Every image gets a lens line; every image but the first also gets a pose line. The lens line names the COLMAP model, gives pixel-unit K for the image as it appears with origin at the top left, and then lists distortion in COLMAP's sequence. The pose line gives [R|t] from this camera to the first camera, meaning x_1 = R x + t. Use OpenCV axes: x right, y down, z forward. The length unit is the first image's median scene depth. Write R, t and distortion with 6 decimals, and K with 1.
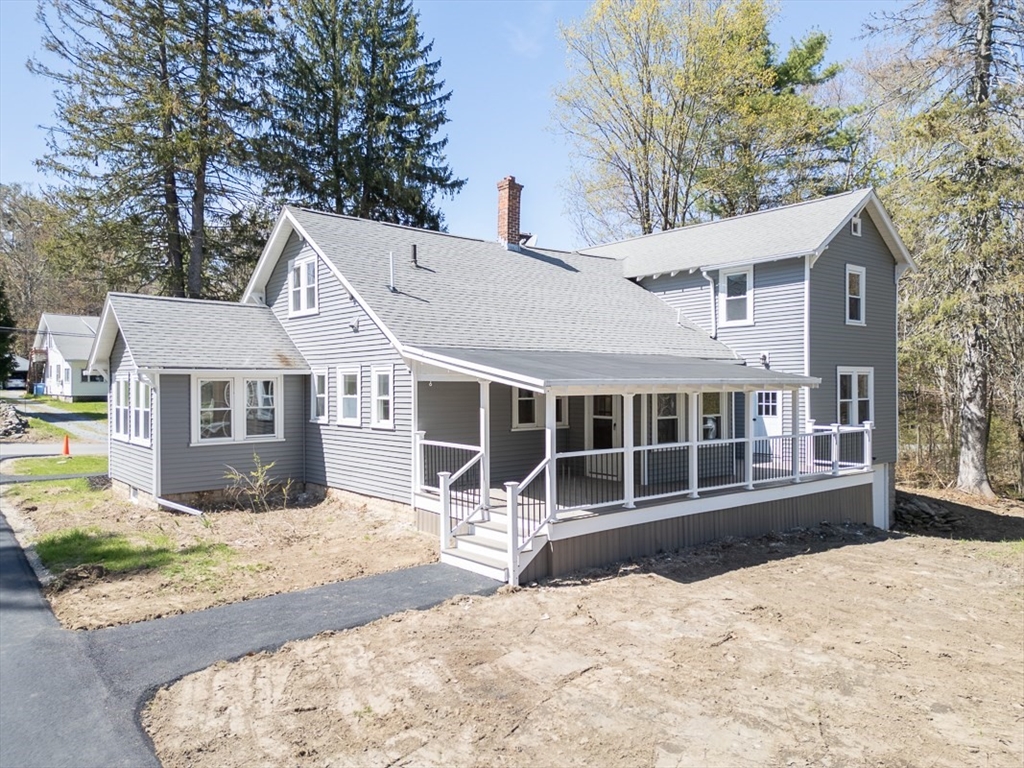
lens RADIAL K [[732.3, 0, 511.3], [0, 732.3, 381.0], [0, 0, 1]] dist [0.038658, -0.001774]
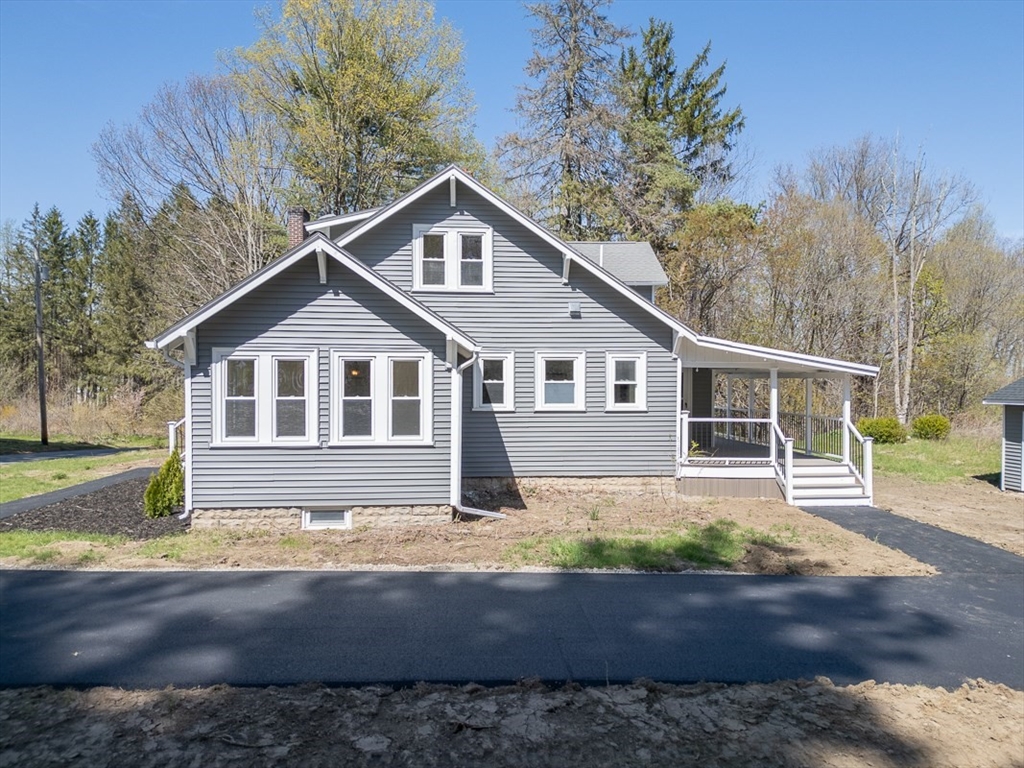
lens RADIAL K [[732.3, 0, 512.2], [0, 732.3, 385.8], [0, 0, 1]] dist [0.038658, -0.001774]
pose [[0.608993, 0.008778, 0.793127, -1.923242], [-0.006421, 0.999961, -0.006137, 0.060737], [-0.793149, -0.001355, 0.609026, 0.810972]]
